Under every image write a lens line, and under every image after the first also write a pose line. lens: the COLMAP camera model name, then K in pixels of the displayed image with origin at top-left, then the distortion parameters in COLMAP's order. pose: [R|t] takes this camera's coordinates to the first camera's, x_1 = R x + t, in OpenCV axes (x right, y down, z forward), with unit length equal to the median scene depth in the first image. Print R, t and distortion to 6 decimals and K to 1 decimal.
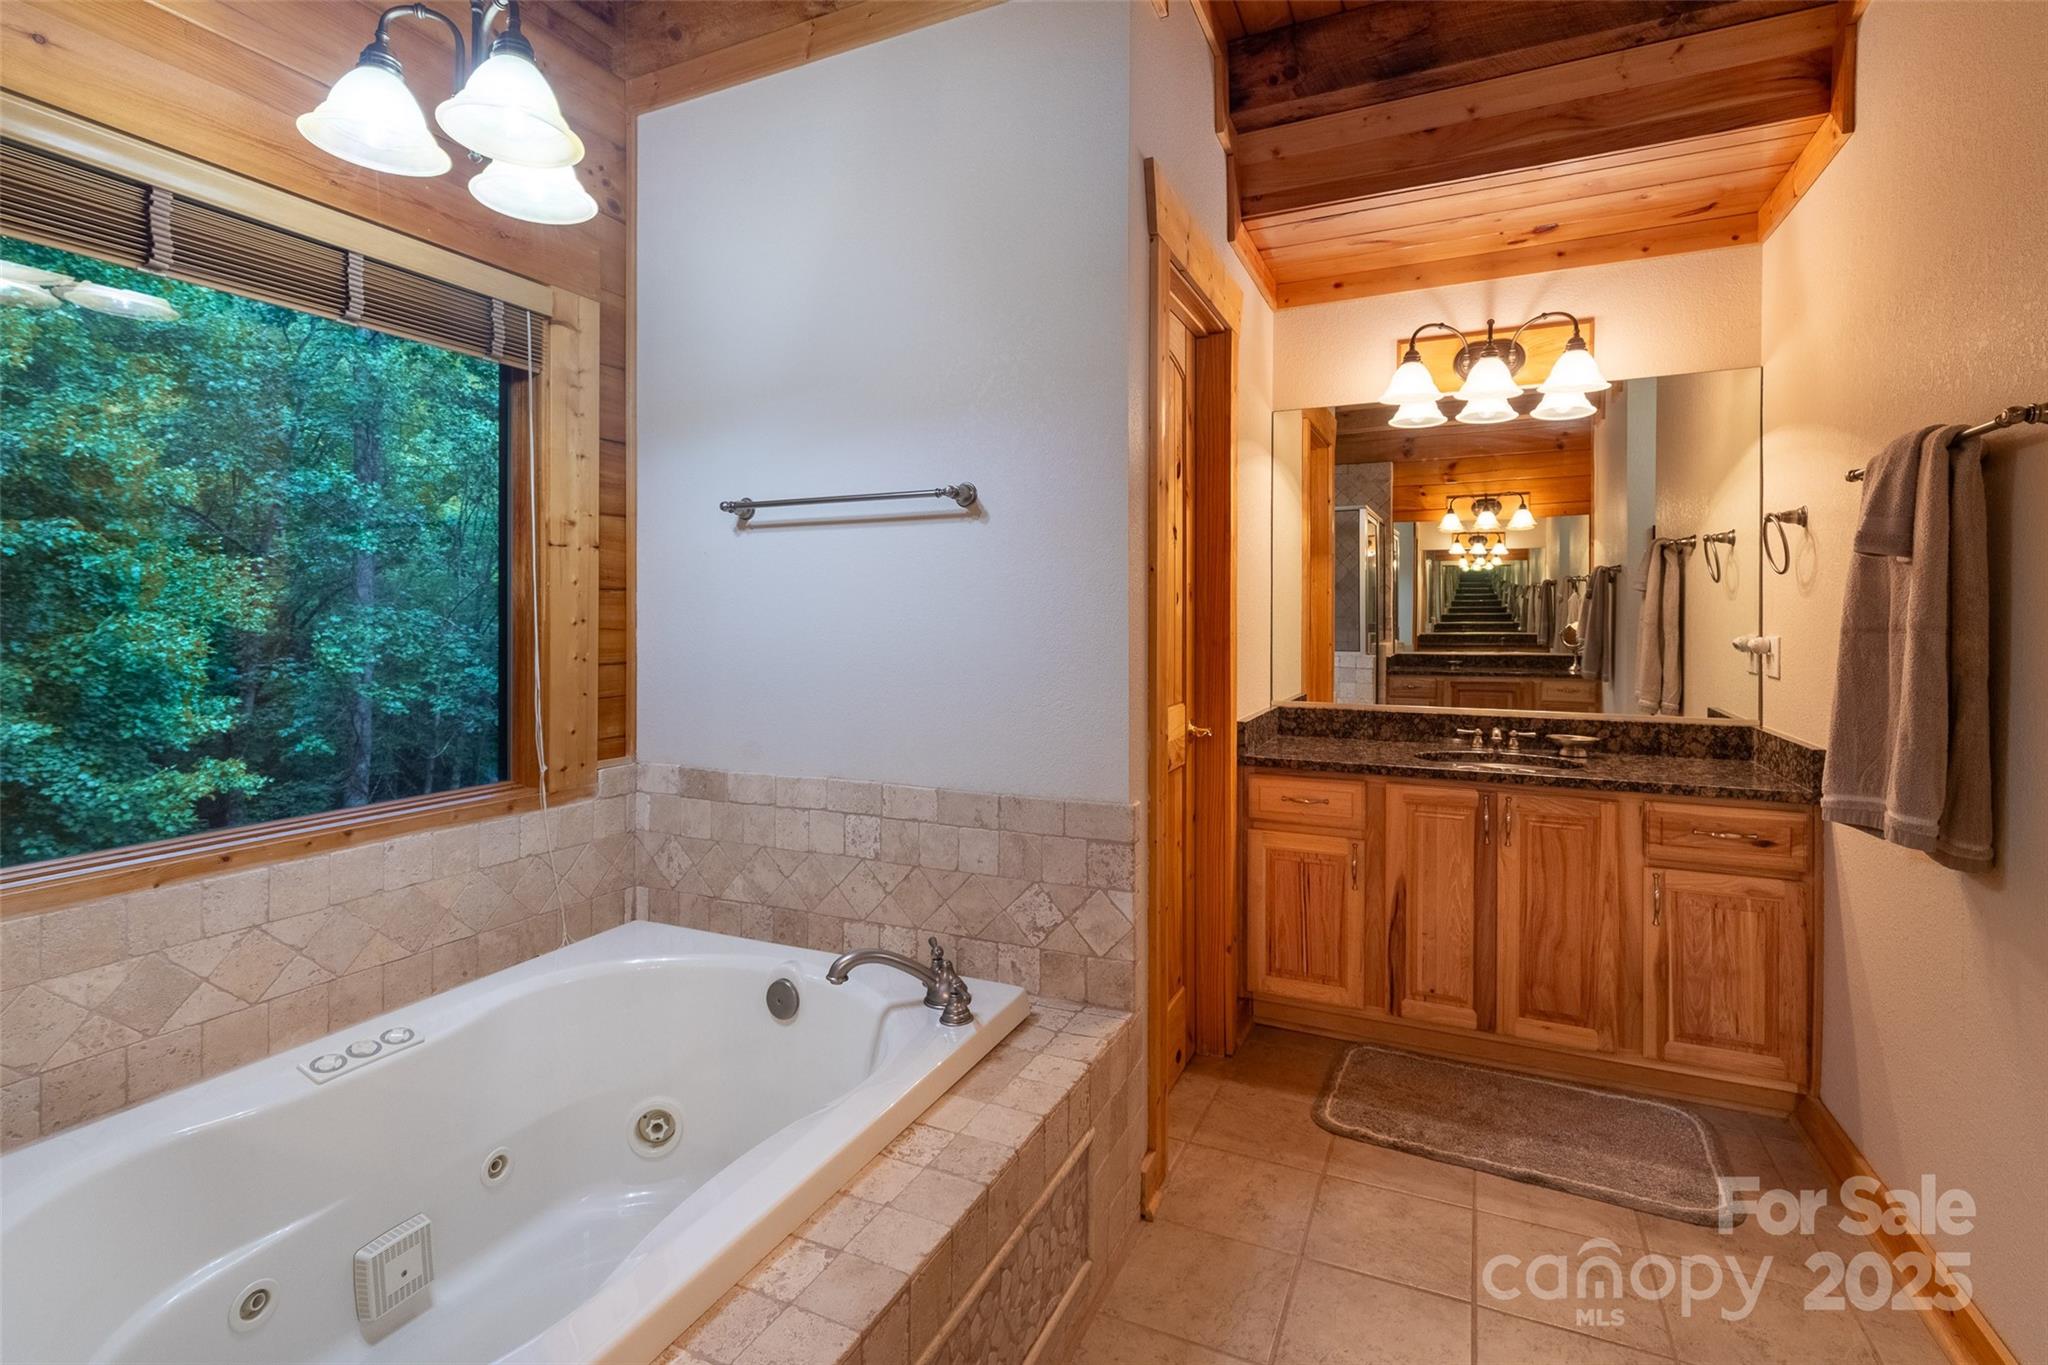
lens RADIAL K [[952.0, 0, 1042.7], [0, 952.0, 631.7], [0, 0, 1]] dist [0.004939, 0.000485]
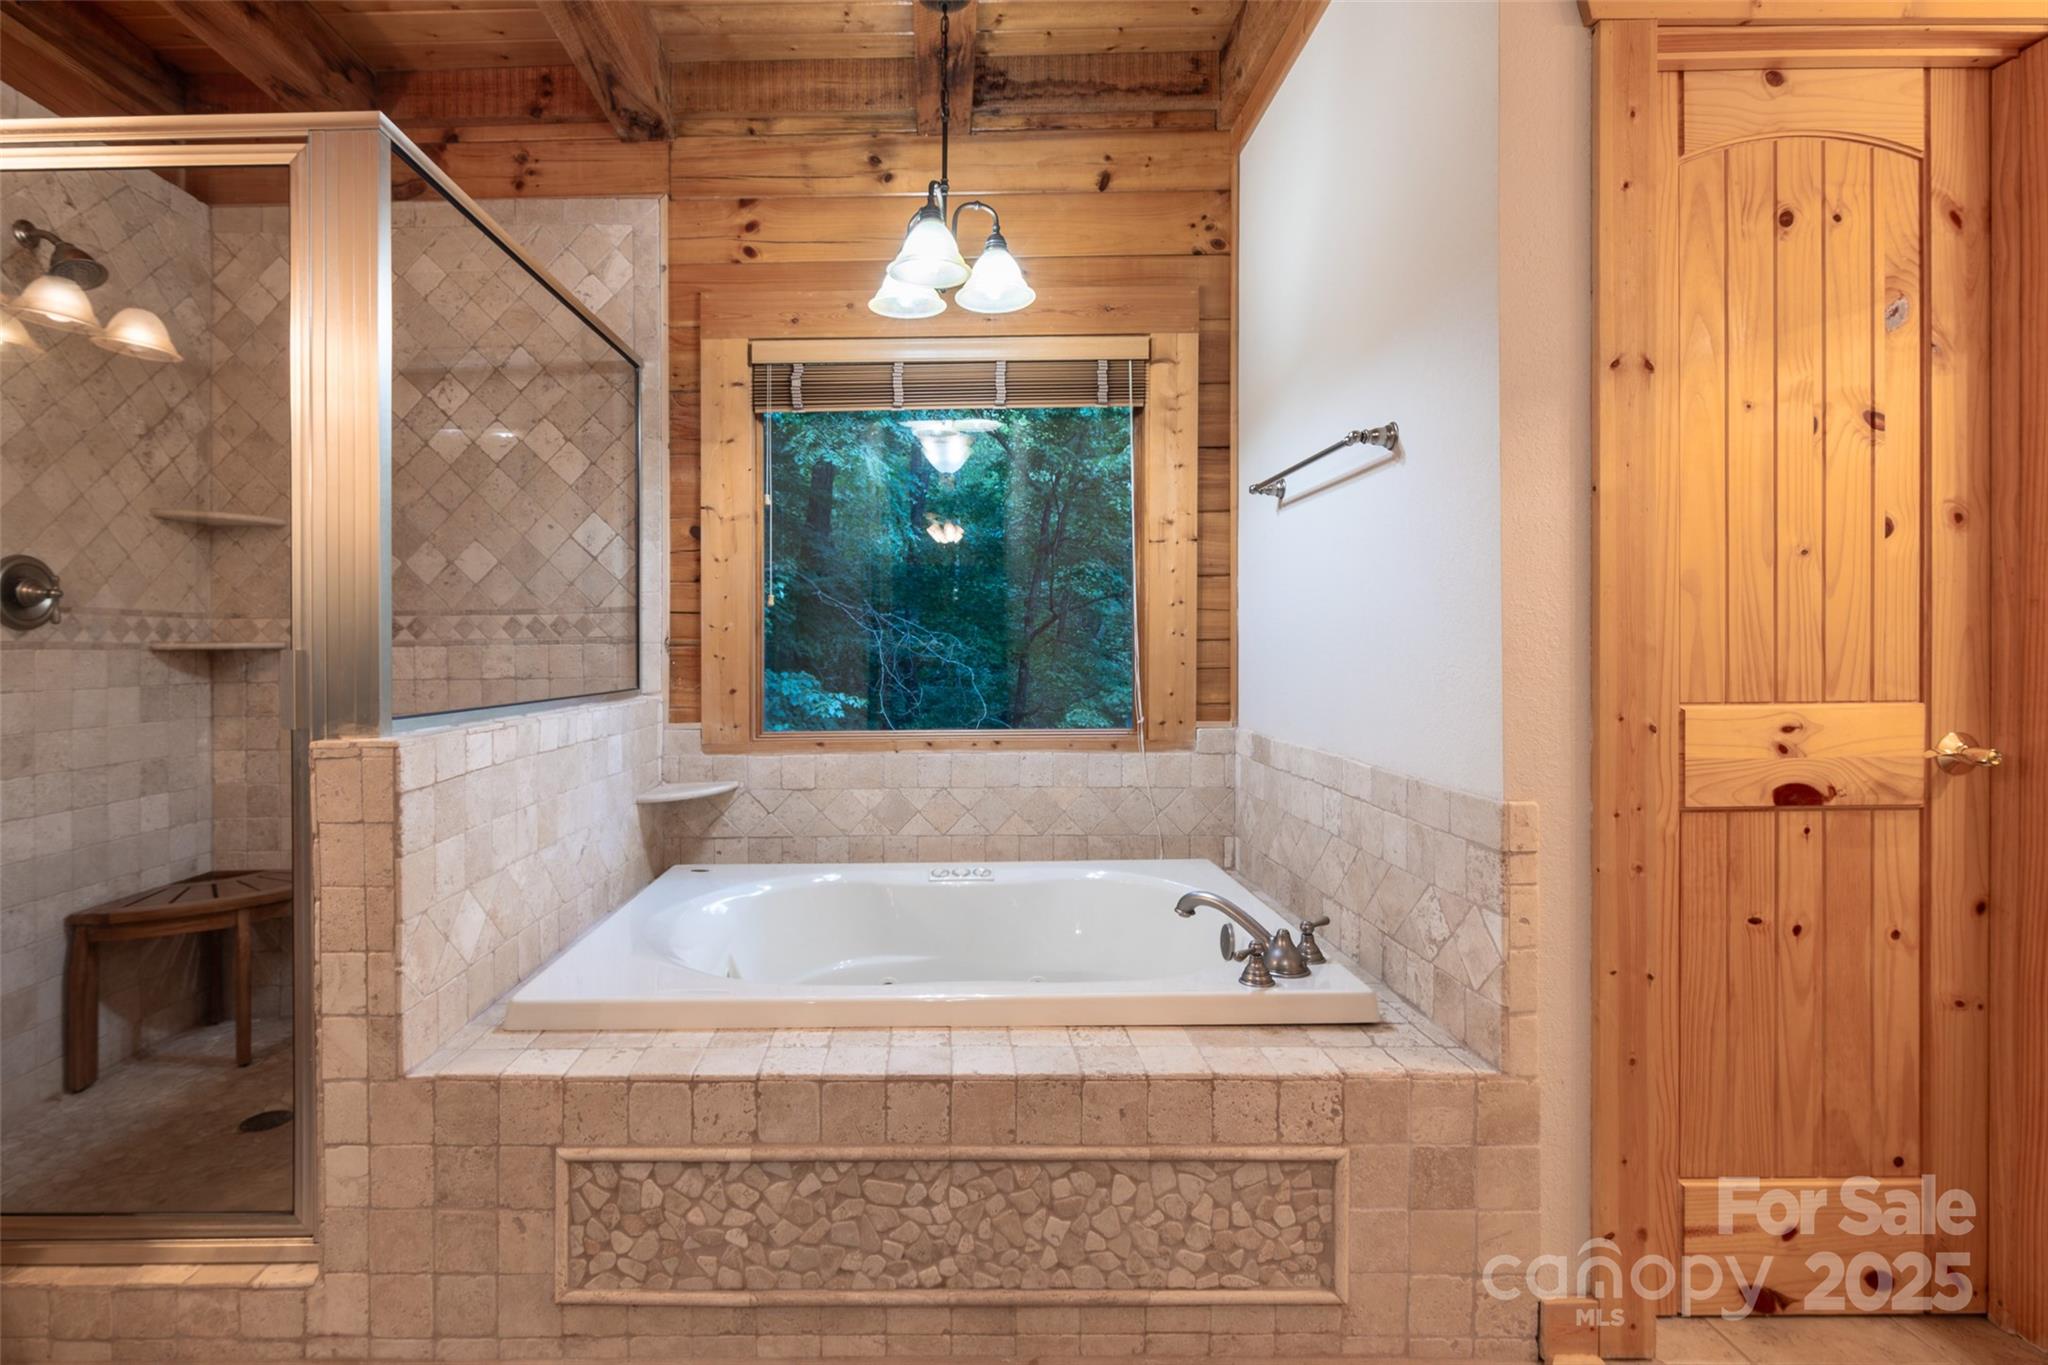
lens RADIAL K [[981.9, 0, 952.8], [0, 981.9, 653.0], [0, 0, 1]] dist [0.002029, -0.000020]
pose [[0.413003, 0.002730, -0.910726, 0.569627], [-0.005945, 0.999982, 0.000302, 0.058216], [0.910710, 0.005290, 0.413012, 0.244572]]
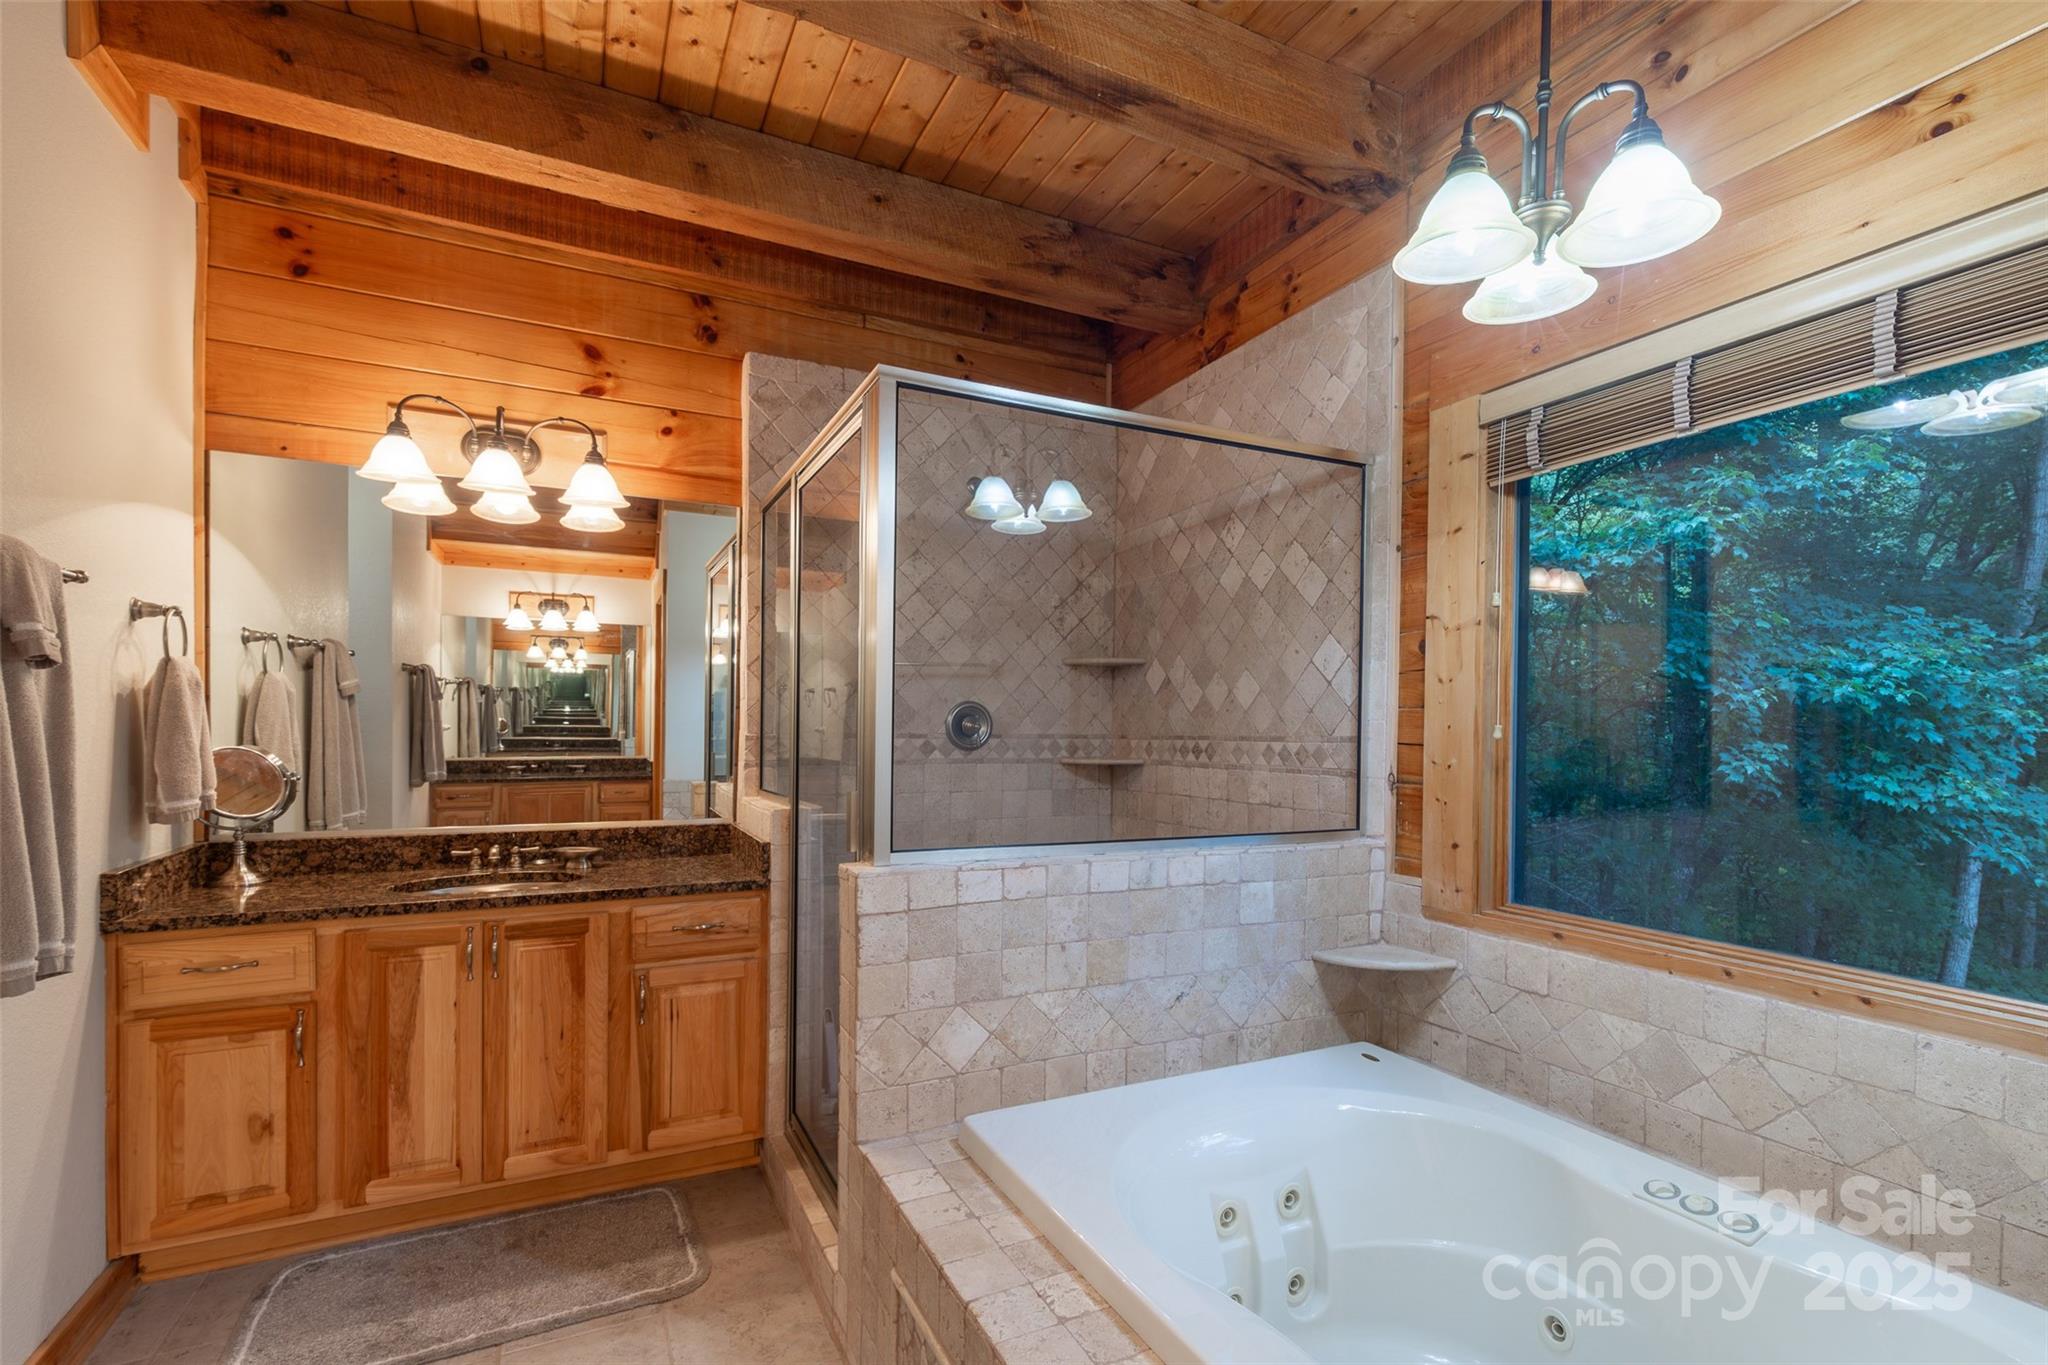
lens RADIAL K [[959.3, 0, 1032.4], [0, 959.3, 729.5], [0, 0, 1]] dist [0.004751, -0.000404]
pose [[-0.644200, -0.000651, -0.764857, 0.318186], [-0.019720, 0.999681, 0.015759, -0.019218], [0.764603, 0.025235, -0.644007, 0.833575]]
